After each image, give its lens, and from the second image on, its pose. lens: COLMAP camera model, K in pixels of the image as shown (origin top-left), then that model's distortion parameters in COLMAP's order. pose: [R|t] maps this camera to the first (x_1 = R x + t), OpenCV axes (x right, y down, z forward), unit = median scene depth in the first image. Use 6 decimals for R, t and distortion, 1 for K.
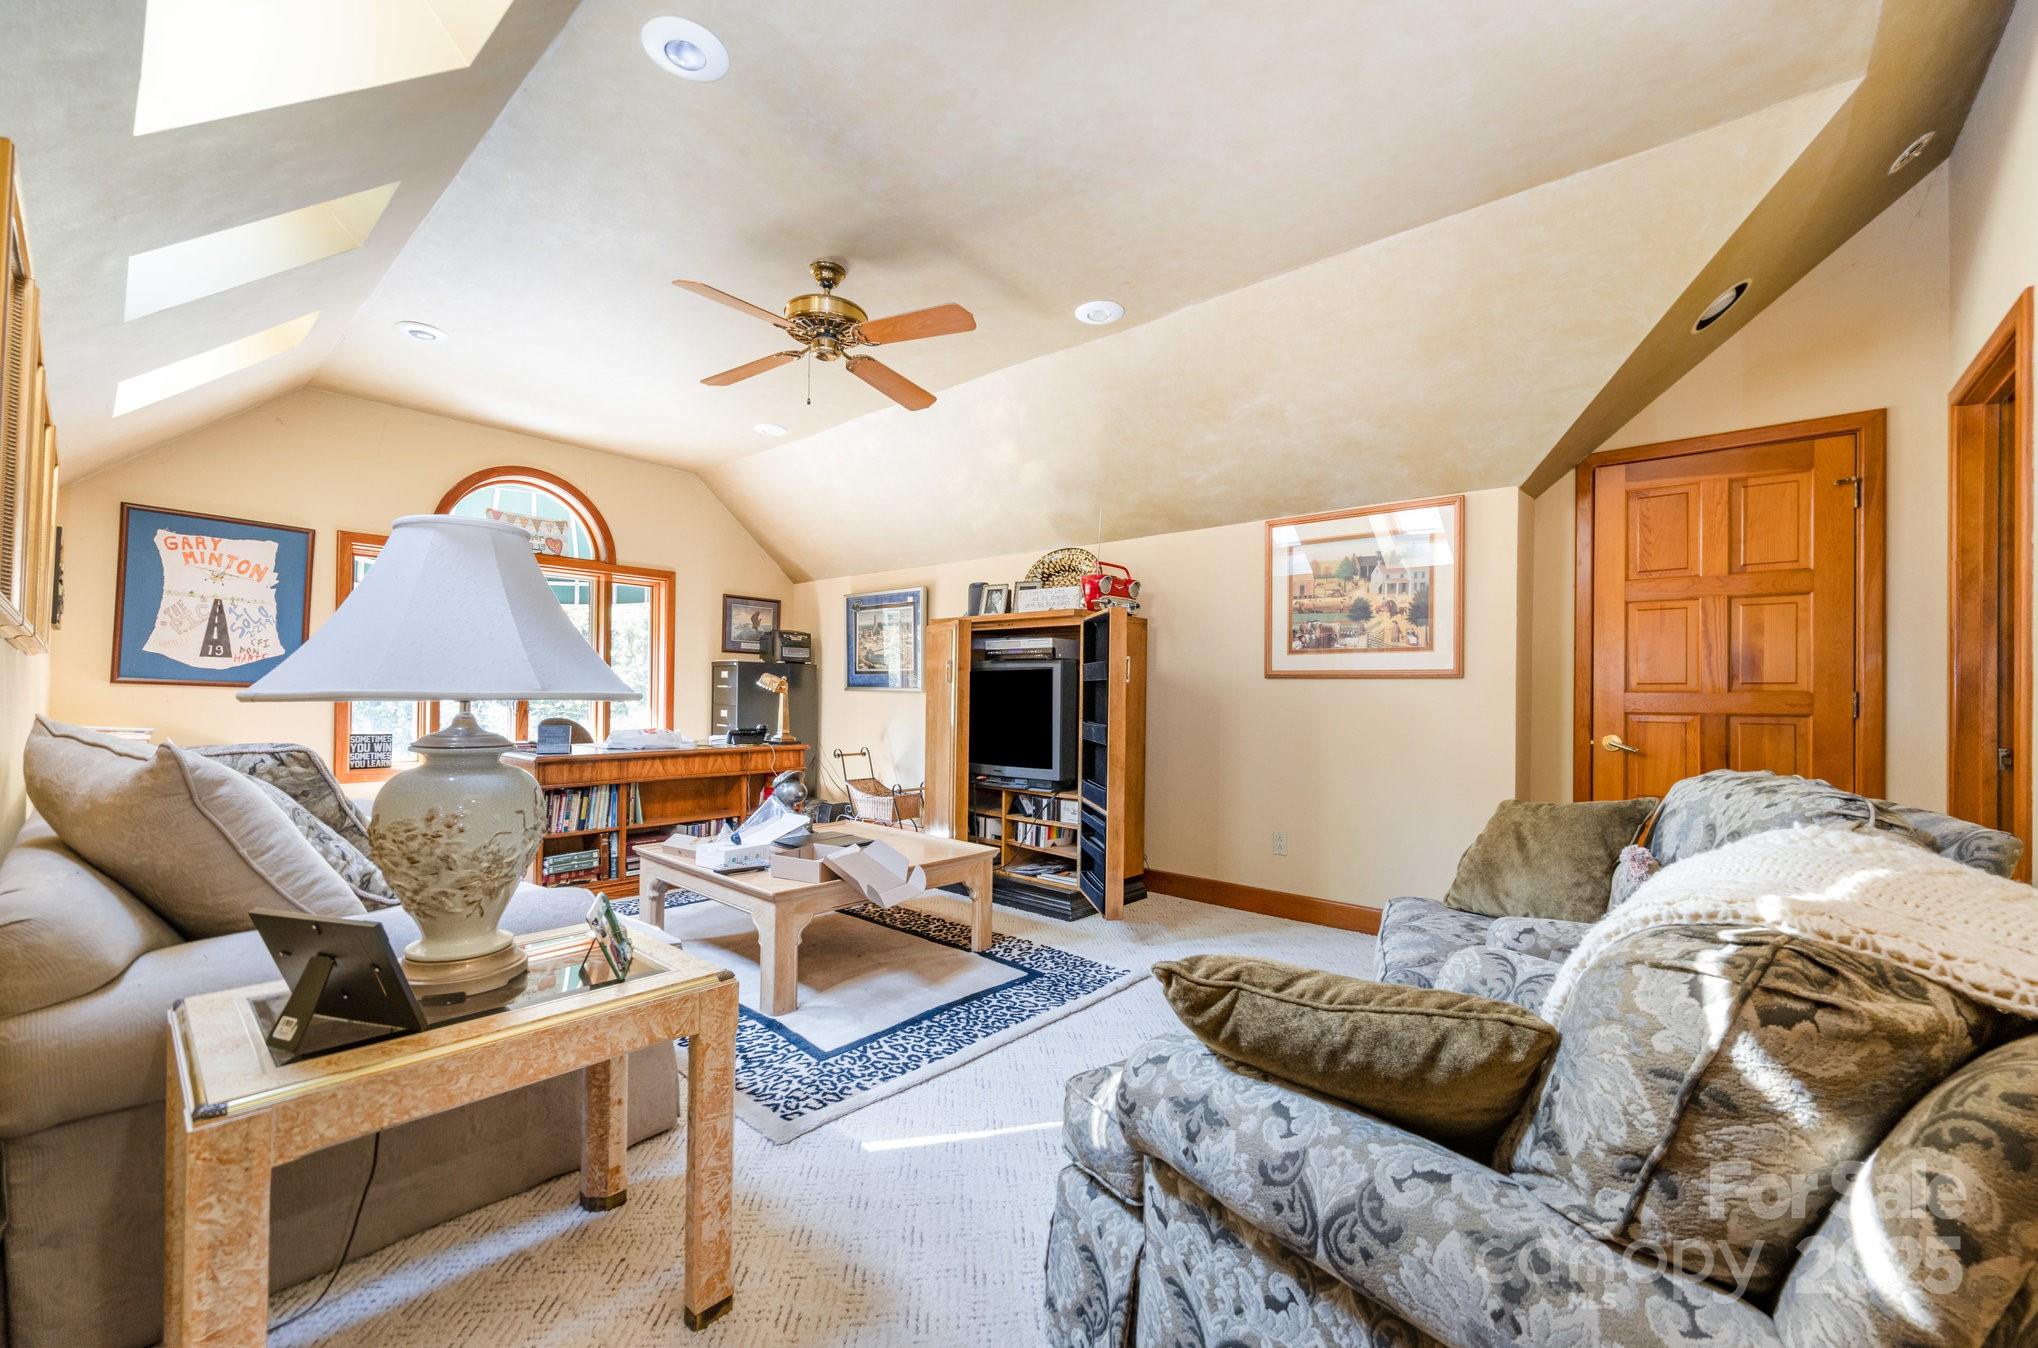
lens RADIAL K [[796.7, 0, 1020.4], [0, 796.7, 683.4], [0, 0, 1]] dist [0.001019, 0.000035]
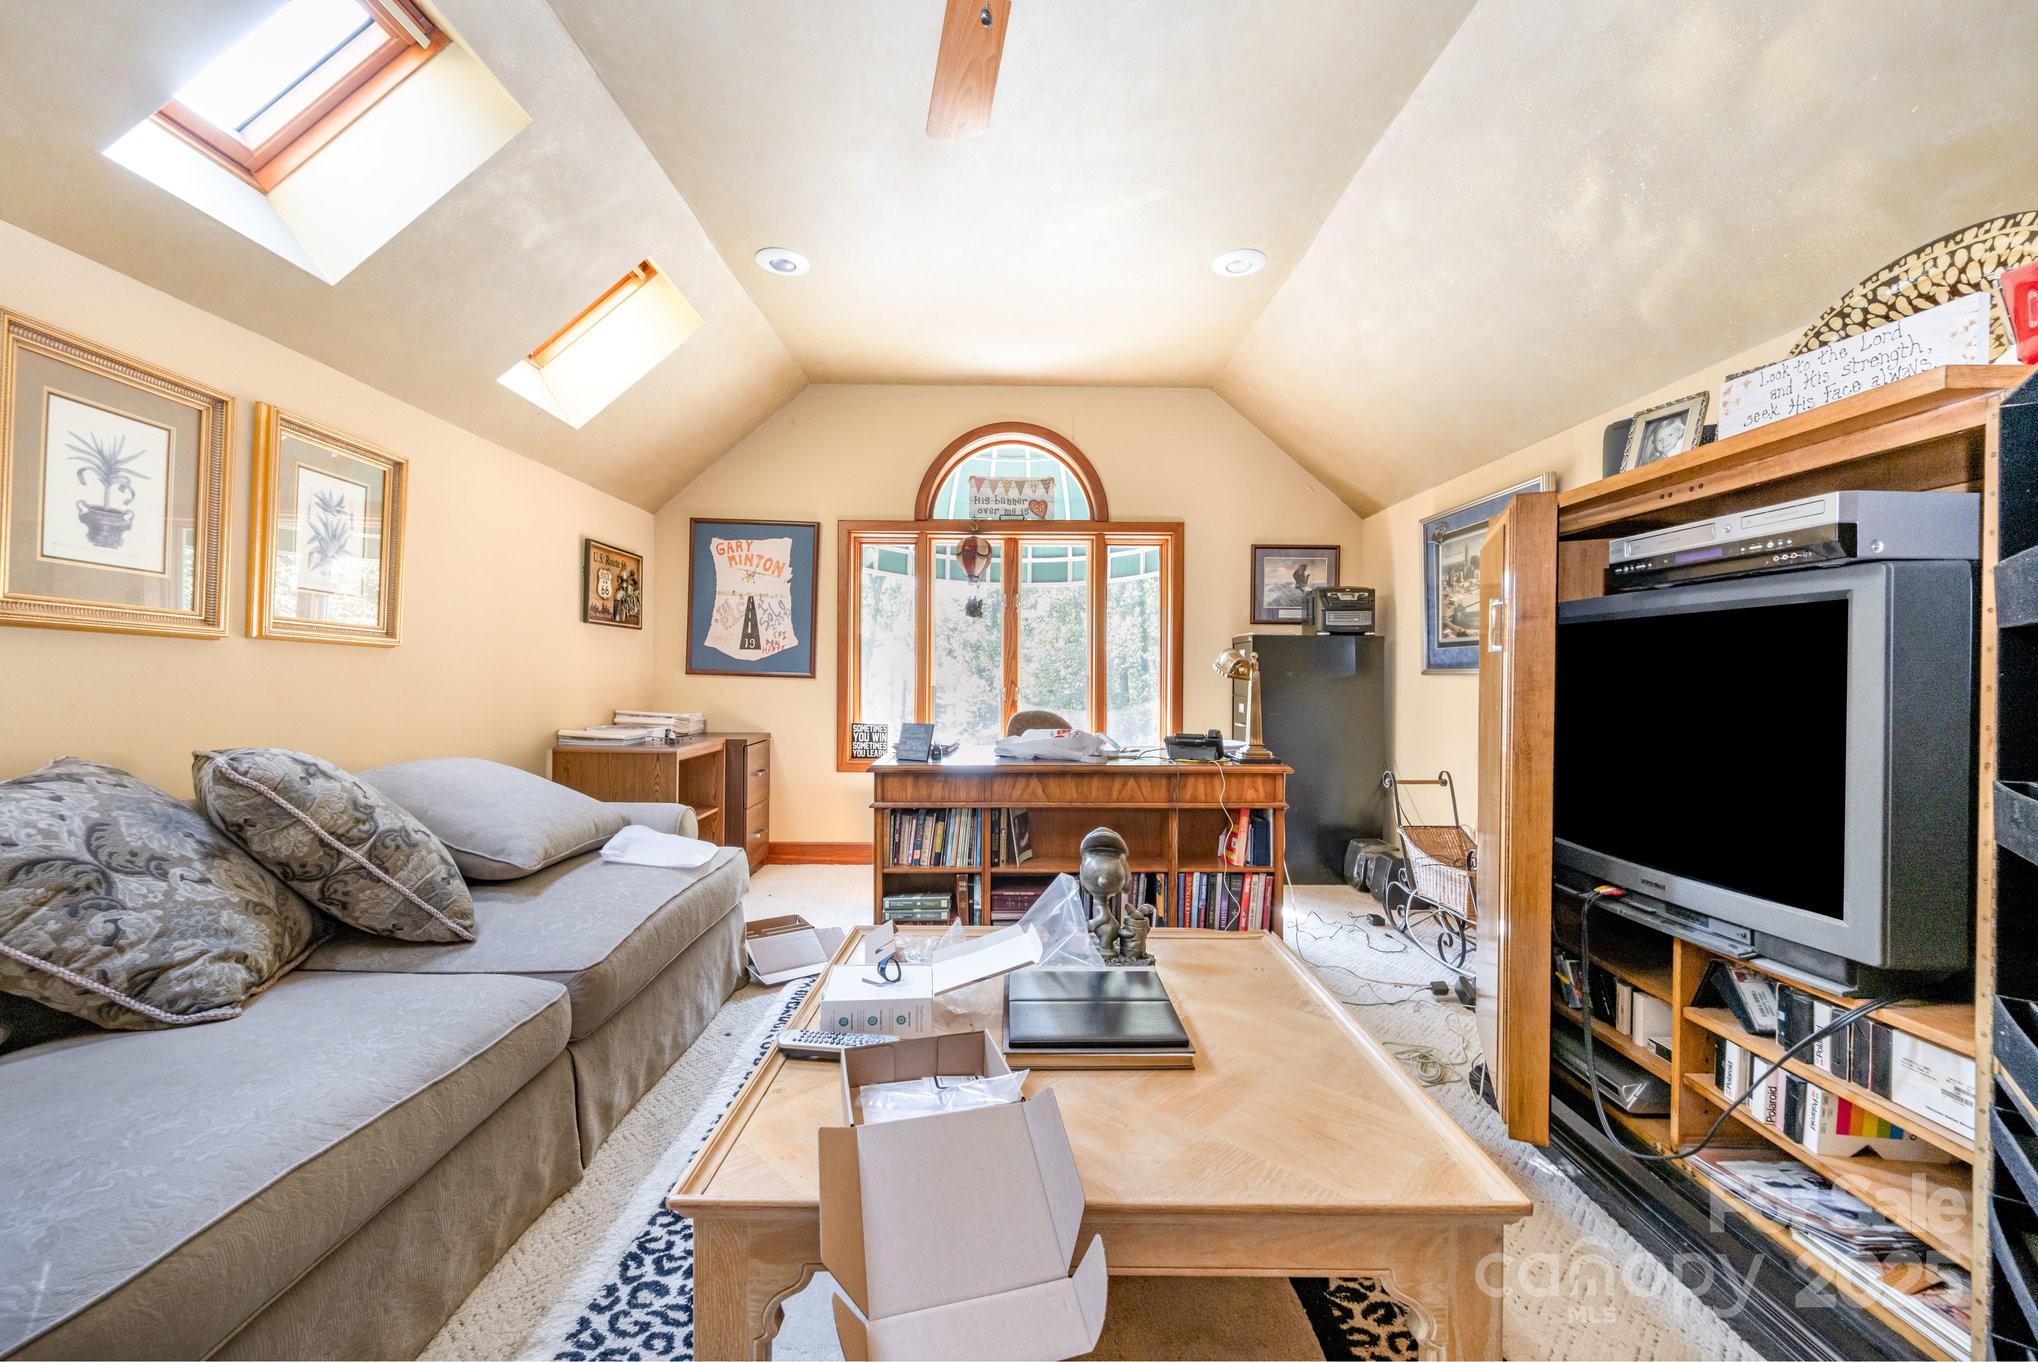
lens RADIAL K [[807.9, 0, 1022.9], [0, 807.9, 677.2], [0, 0, 1]] dist [-0.003495, 0.000290]
pose [[0.662231, -0.008532, -0.749251, 0.060009], [0.012982, 0.999916, 0.000088, 0.009091], [0.749187, -0.009785, 0.662286, 0.533361]]
